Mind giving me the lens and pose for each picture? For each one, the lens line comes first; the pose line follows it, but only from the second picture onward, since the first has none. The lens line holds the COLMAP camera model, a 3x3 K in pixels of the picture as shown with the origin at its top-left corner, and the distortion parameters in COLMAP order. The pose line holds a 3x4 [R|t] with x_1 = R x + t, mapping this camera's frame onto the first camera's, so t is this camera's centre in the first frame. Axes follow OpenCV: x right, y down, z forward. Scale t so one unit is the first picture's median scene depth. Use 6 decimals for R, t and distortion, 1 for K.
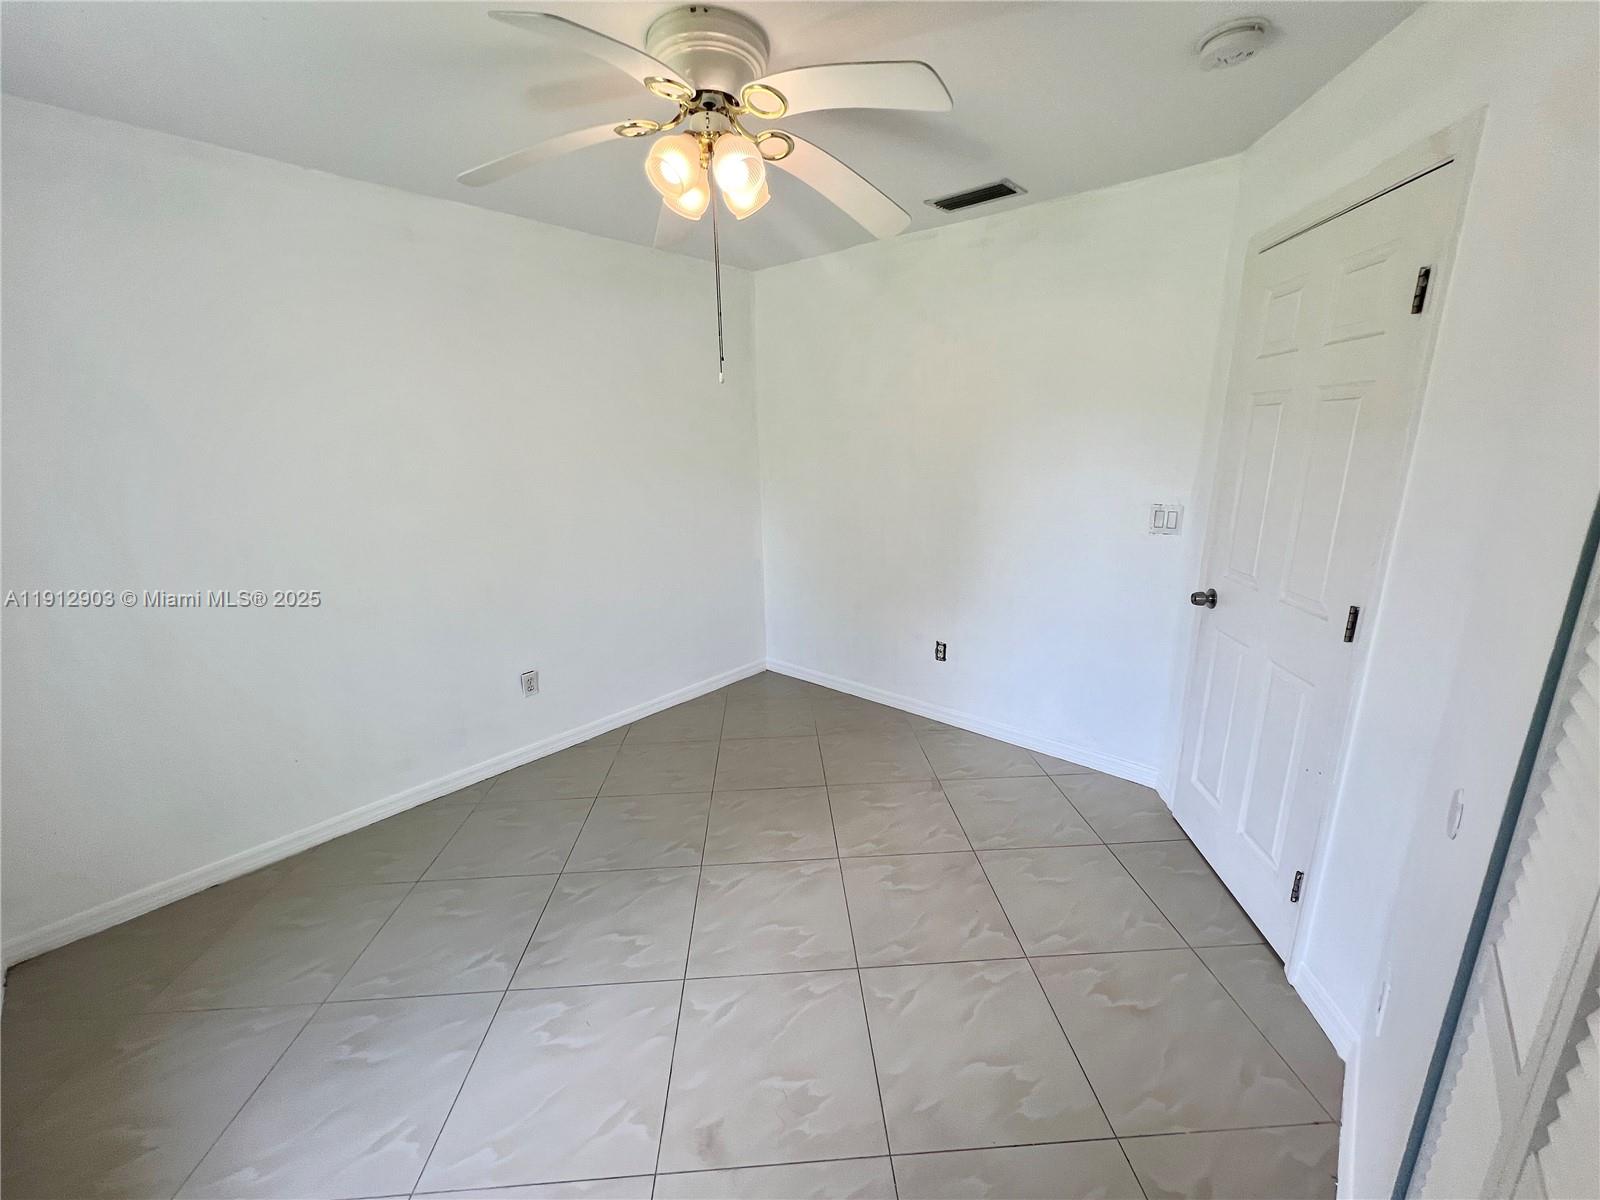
lens RADIAL K [[639.4, 0, 803.9], [0, 639.4, 602.0], [0, 0, 1]] dist [-0.003924, 0.000231]
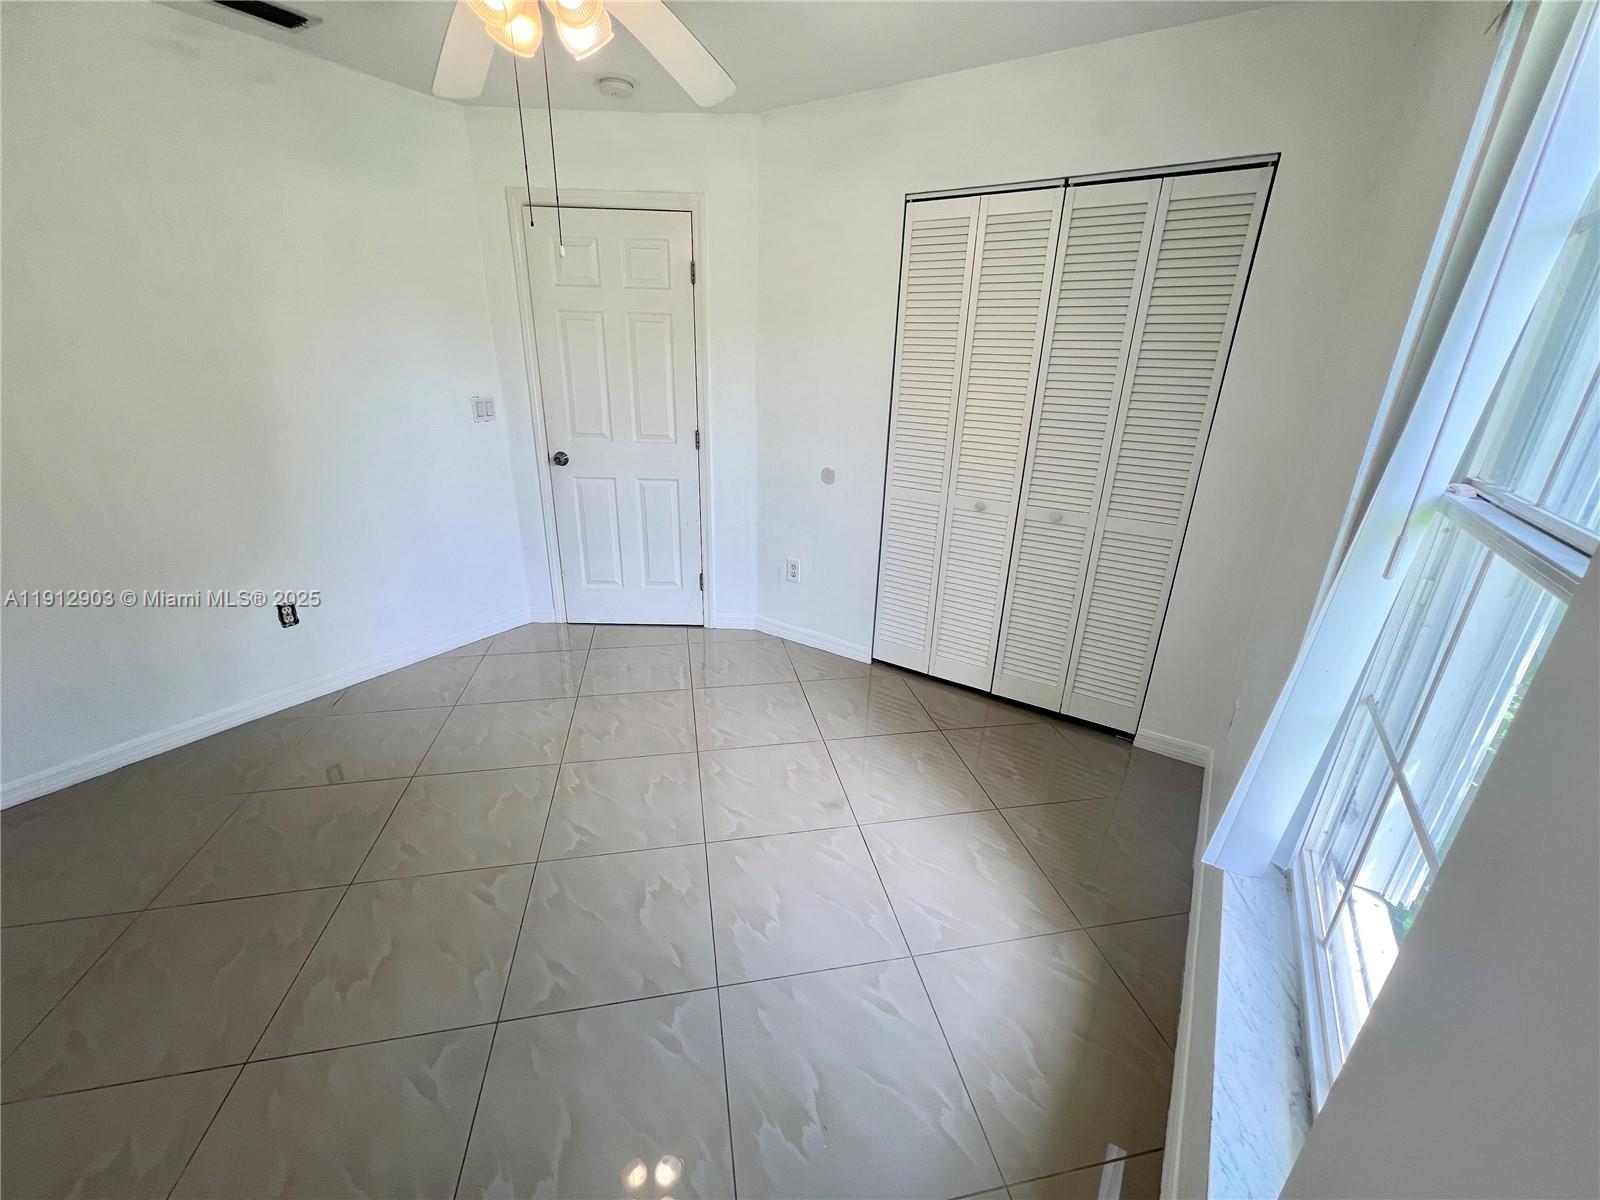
lens RADIAL K [[640.4, 0, 804.5], [0, 640.4, 601.8], [0, 0, 1]] dist [-0.000071, -0.000636]
pose [[-0.144588, -0.345495, 0.927215, -1.078290], [0.225156, 0.900992, 0.370835, -0.152435], [-0.963535, 0.262386, -0.052482, 0.774314]]
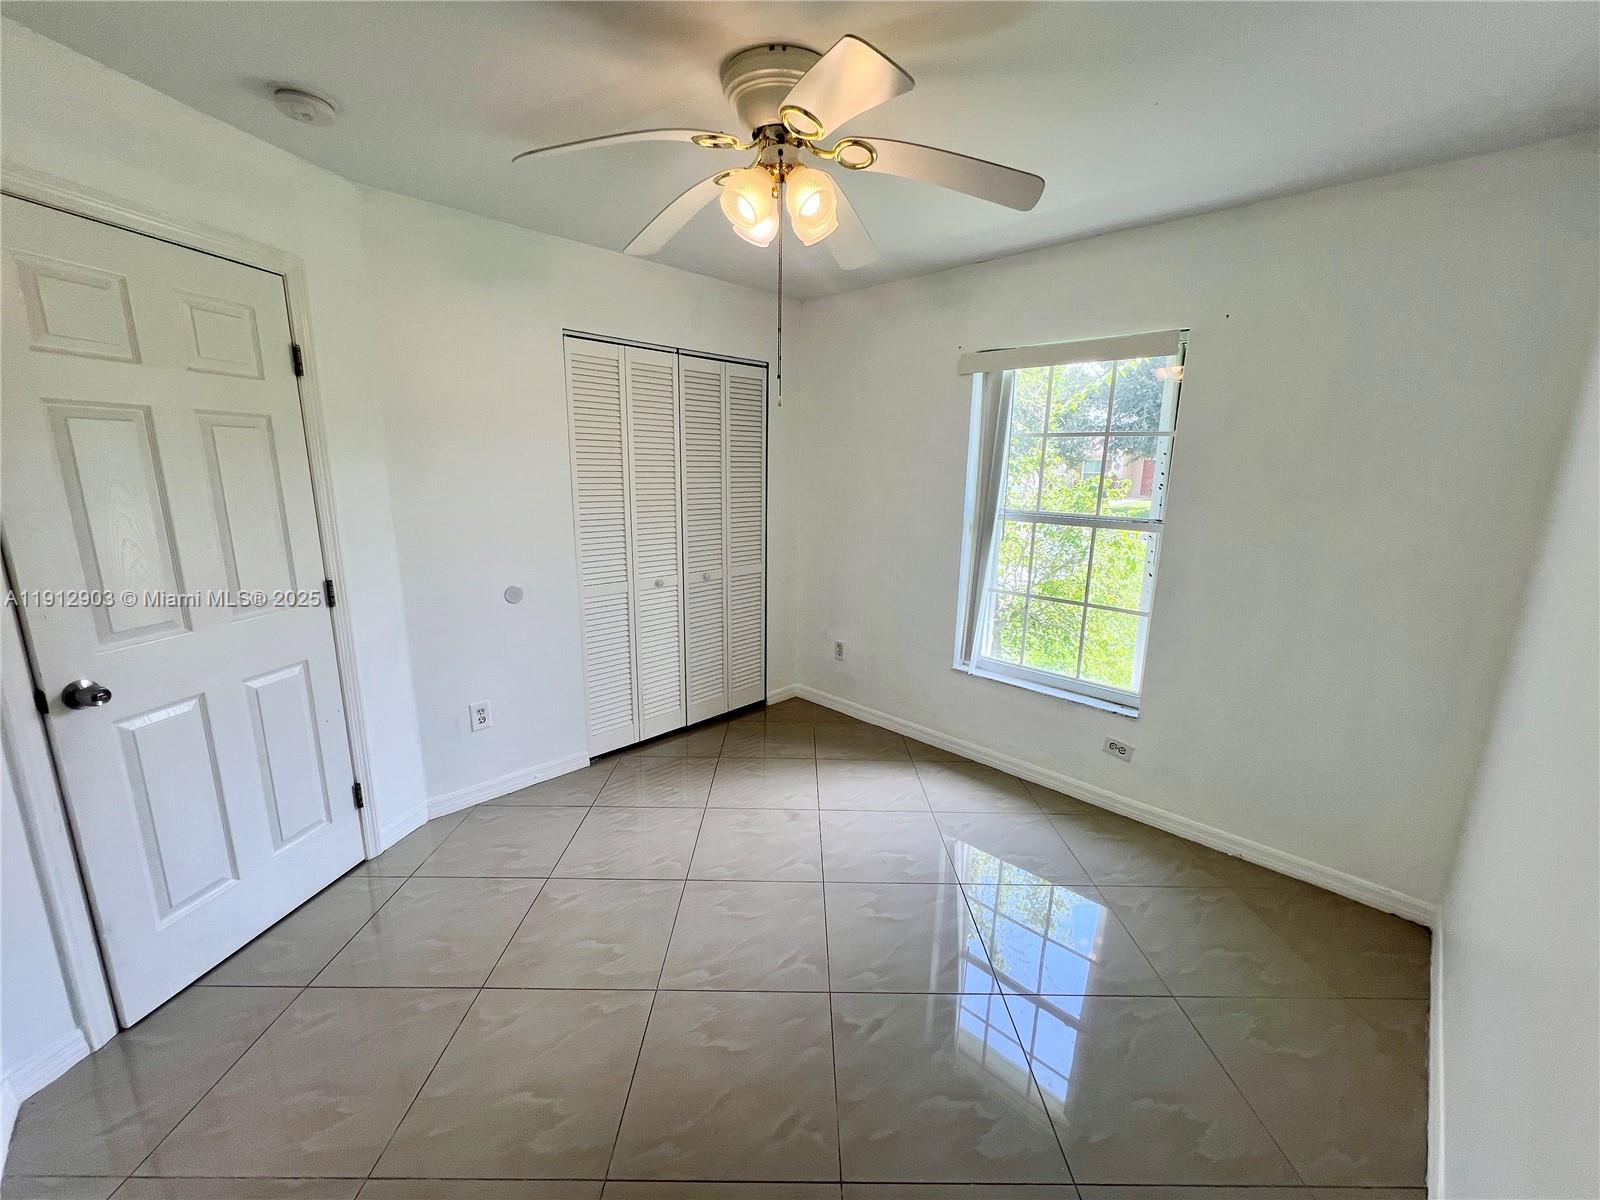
lens RADIAL K [[640.4, 0, 804.4], [0, 640.4, 603.3], [0, 0, 1]] dist [-0.000071, -0.000636]
pose [[-0.998770, -0.012984, 0.047852, -0.201018], [0.010193, 0.890714, 0.454451, -0.479828], [-0.048523, 0.454379, -0.889486, 1.861631]]
